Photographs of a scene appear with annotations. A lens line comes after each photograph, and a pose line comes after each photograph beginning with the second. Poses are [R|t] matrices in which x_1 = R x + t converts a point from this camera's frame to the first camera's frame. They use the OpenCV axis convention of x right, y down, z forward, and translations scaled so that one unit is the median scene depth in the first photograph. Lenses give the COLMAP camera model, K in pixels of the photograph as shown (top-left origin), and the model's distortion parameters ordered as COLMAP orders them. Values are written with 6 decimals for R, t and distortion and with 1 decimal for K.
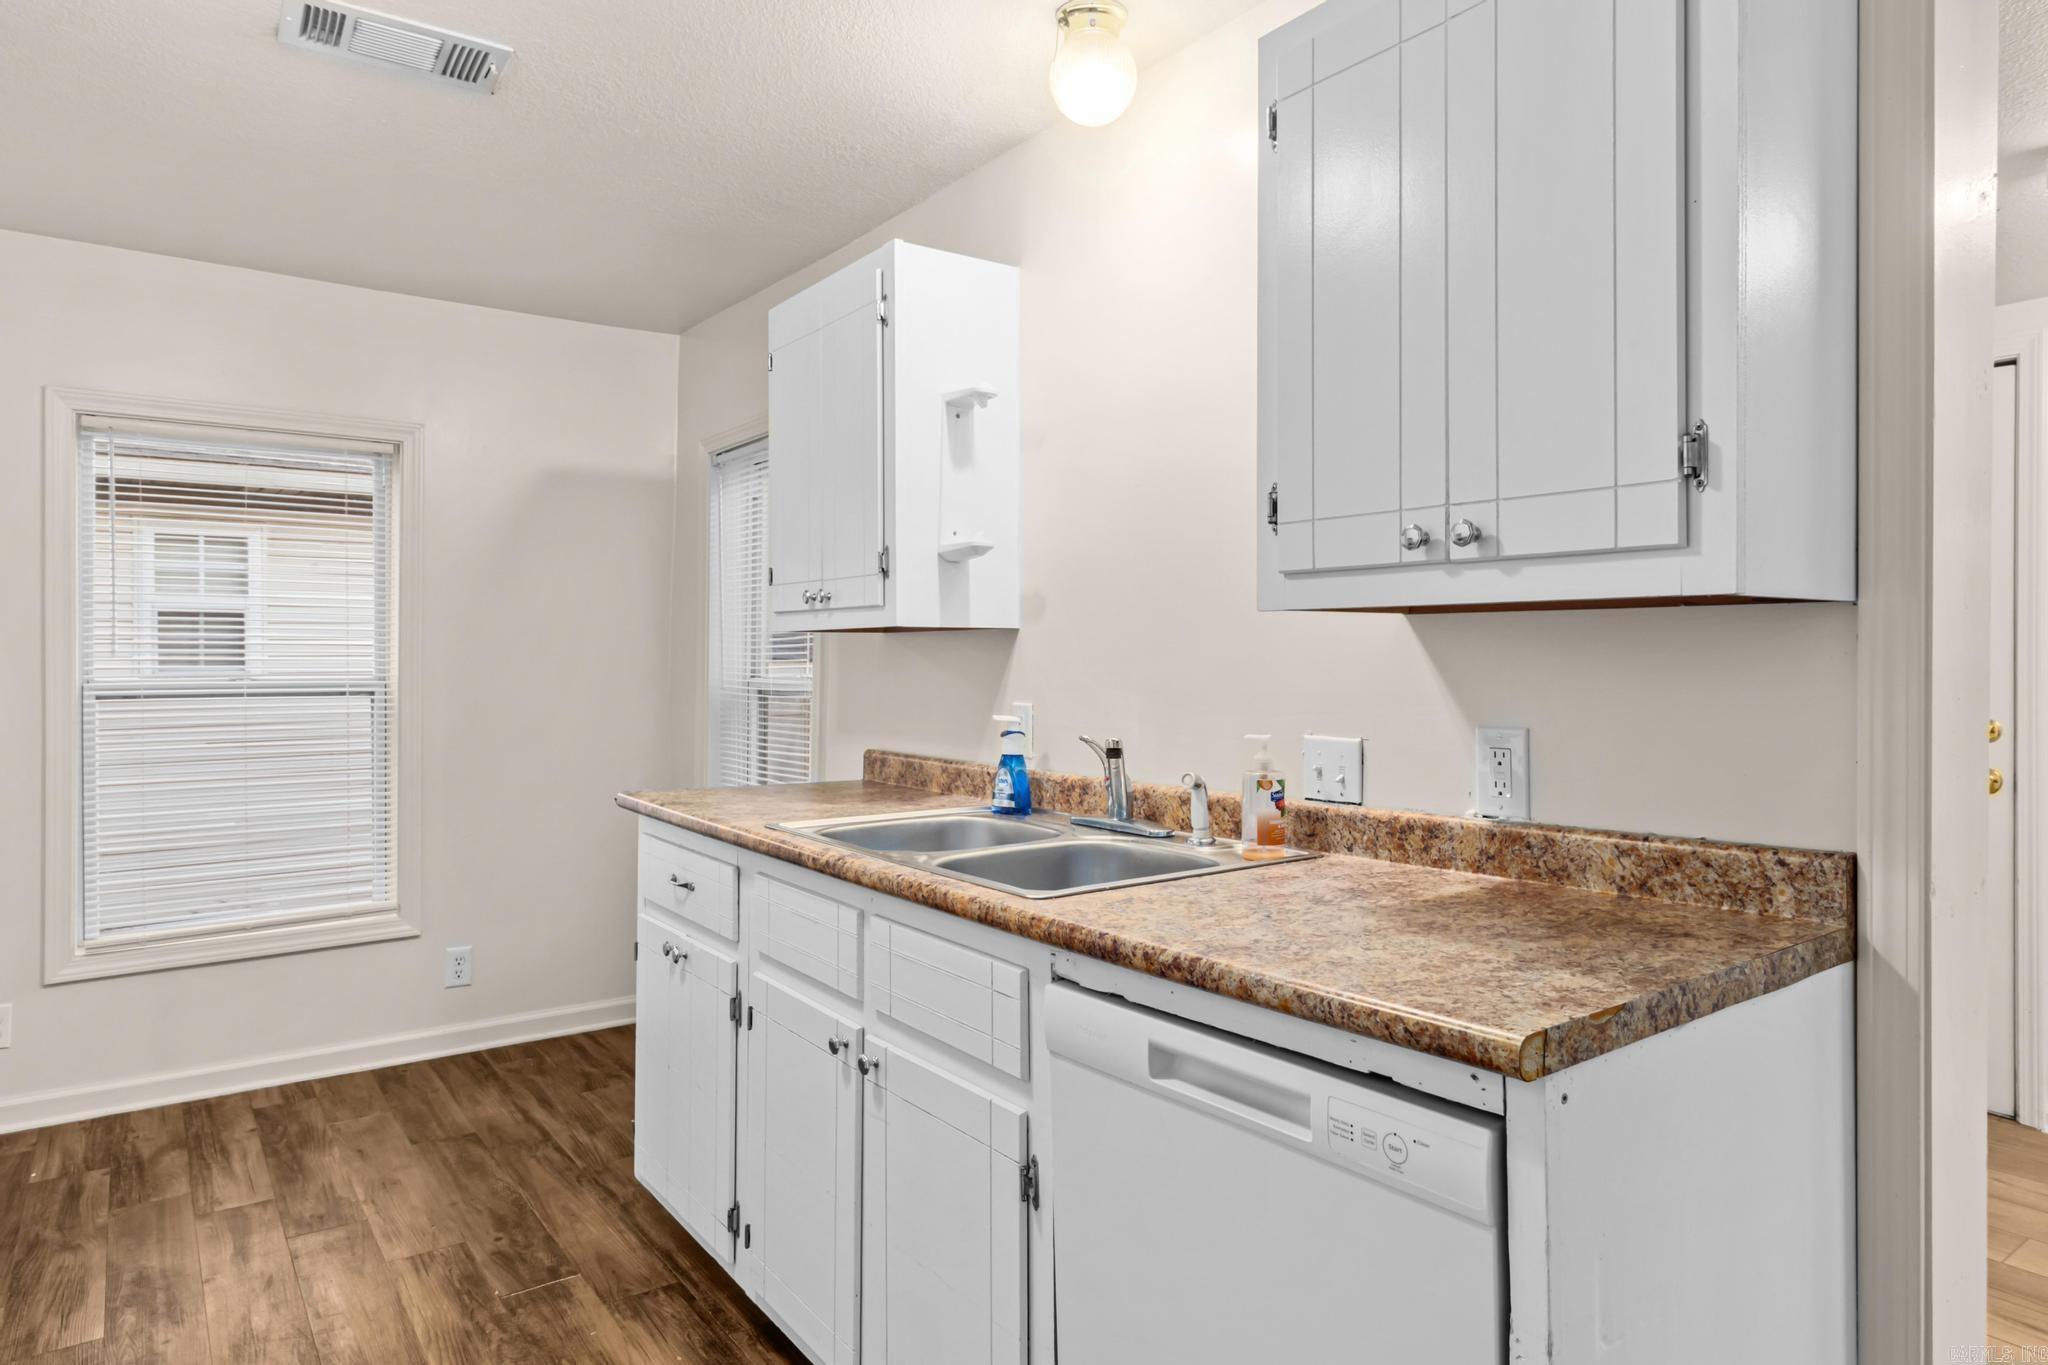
lens RADIAL K [[1242.5, 0, 1026.7], [0, 1242.5, 667.9], [0, 0, 1]] dist [0.003653, -0.000211]
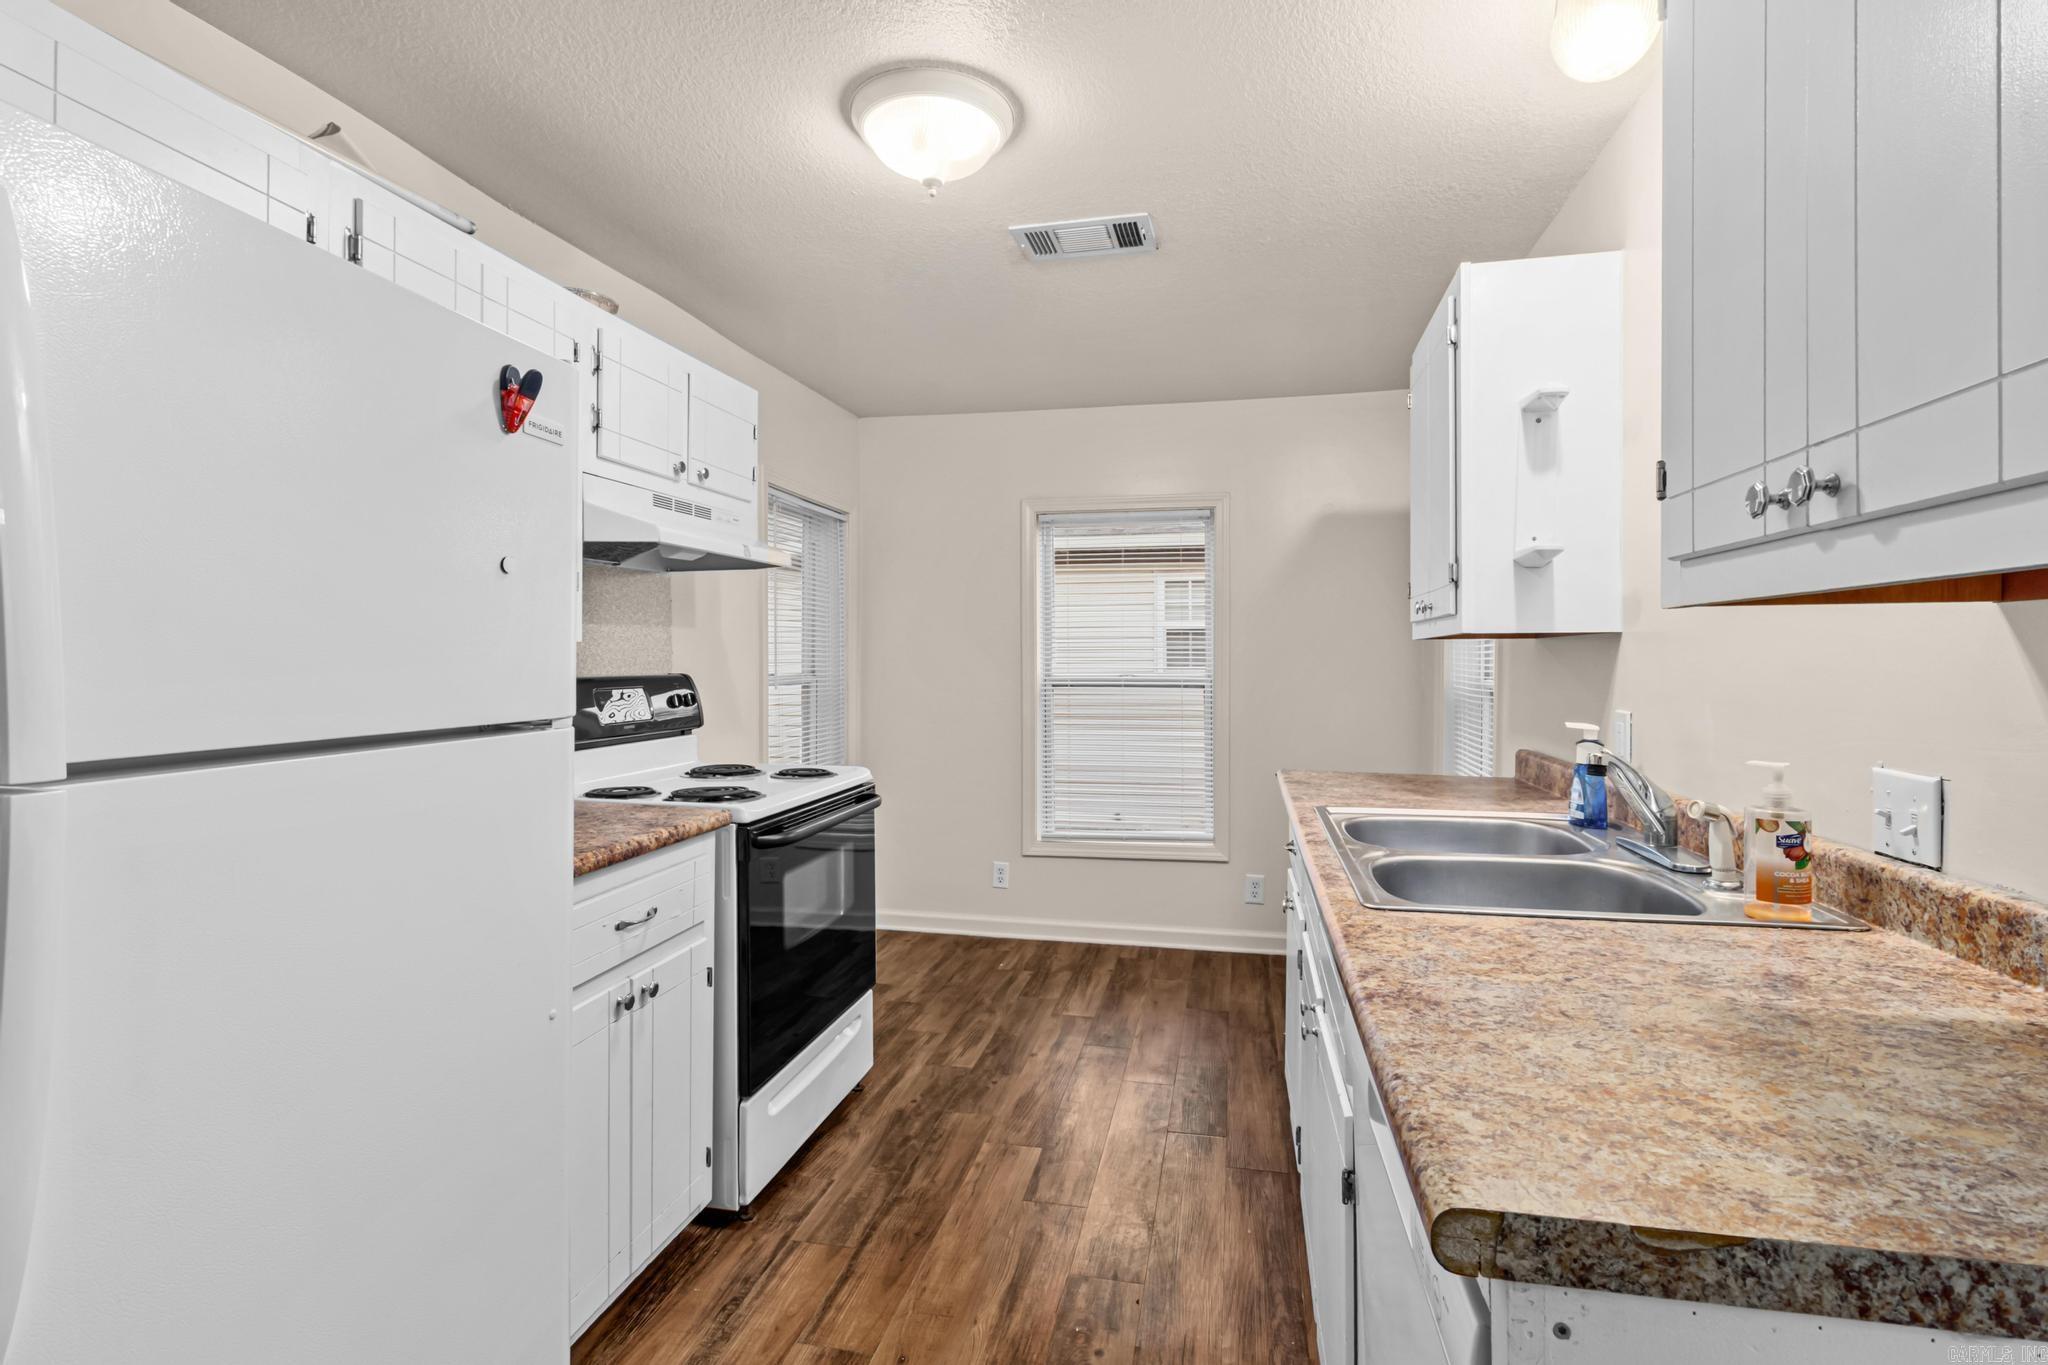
lens RADIAL K [[965.0, 0, 1028.3], [0, 965.0, 674.1], [0, 0, 1]] dist [0.006597, -0.000713]
pose [[0.670575, 0.011466, -0.741753, 0.252228], [-0.006788, 0.999934, 0.009320, -0.003771], [0.741811, -0.001214, 0.670608, 0.177876]]
